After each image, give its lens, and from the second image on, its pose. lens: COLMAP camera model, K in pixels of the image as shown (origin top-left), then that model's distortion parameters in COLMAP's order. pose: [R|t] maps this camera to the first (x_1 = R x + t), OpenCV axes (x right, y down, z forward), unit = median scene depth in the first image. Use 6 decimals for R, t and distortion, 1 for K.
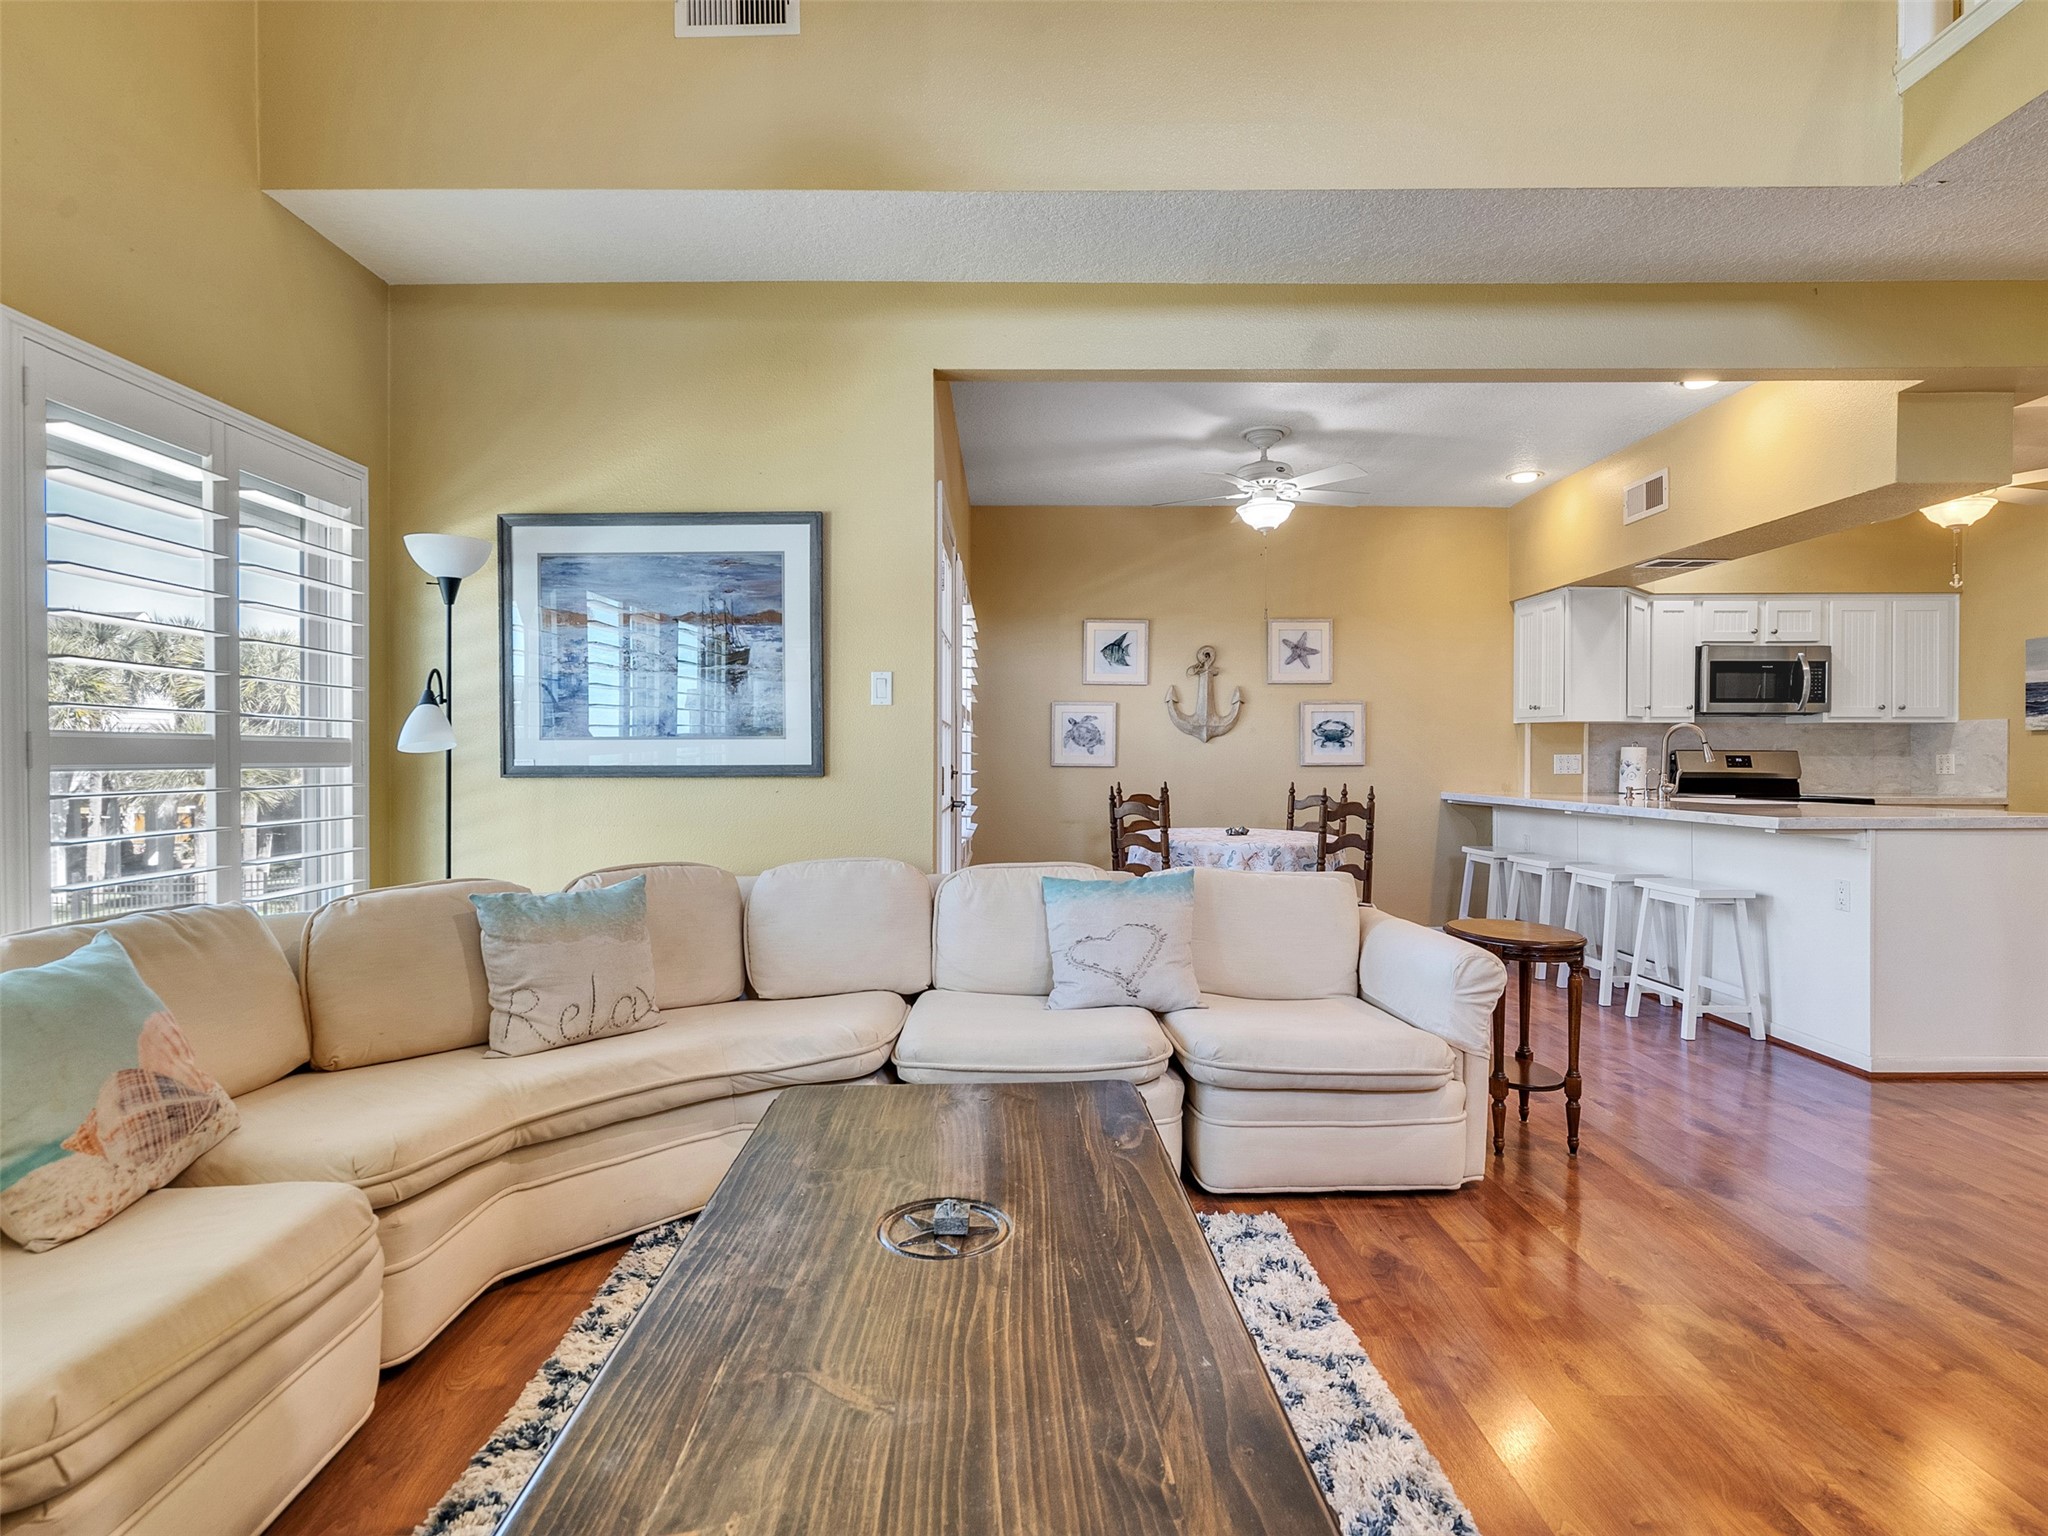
lens RADIAL K [[1027.7, 0, 1015.6], [0, 1027.7, 768.9], [0, 0, 1]] dist [-0.021247, -0.000097]
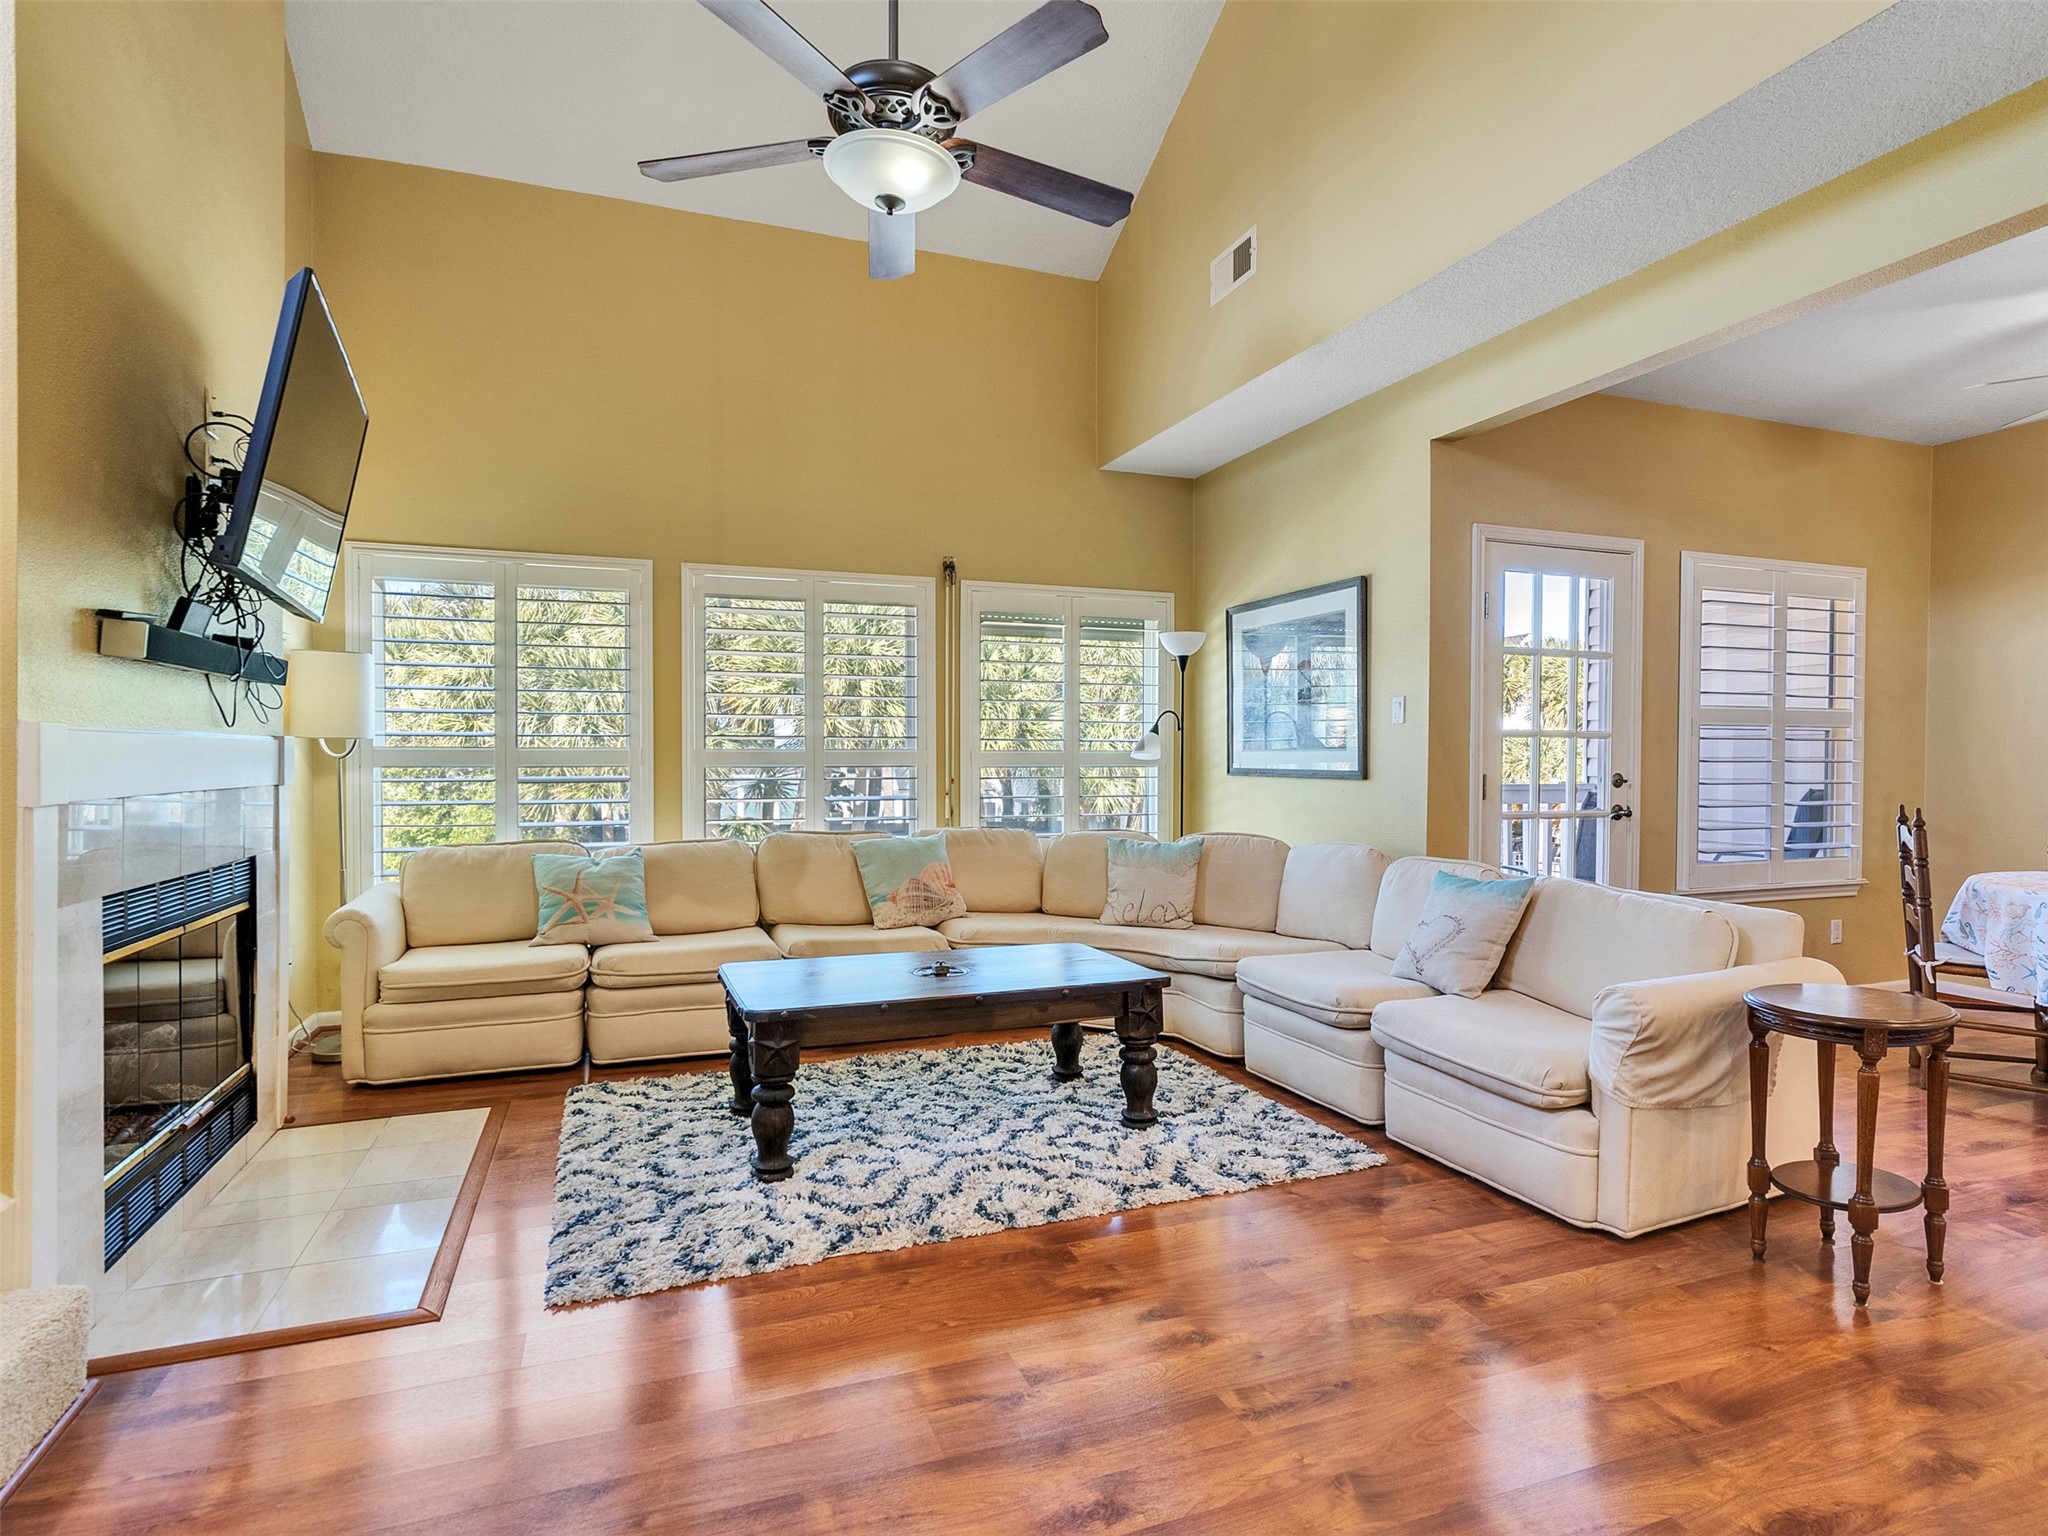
lens RADIAL K [[1027.7, 0, 1011.8], [0, 1027.7, 765.4], [0, 0, 1]] dist [-0.021247, -0.000097]
pose [[0.353780, 0.010966, -0.935264, 0.865981], [-0.014107, 0.999880, 0.006388, -0.012584], [0.935222, 0.010934, 0.353893, 0.130258]]
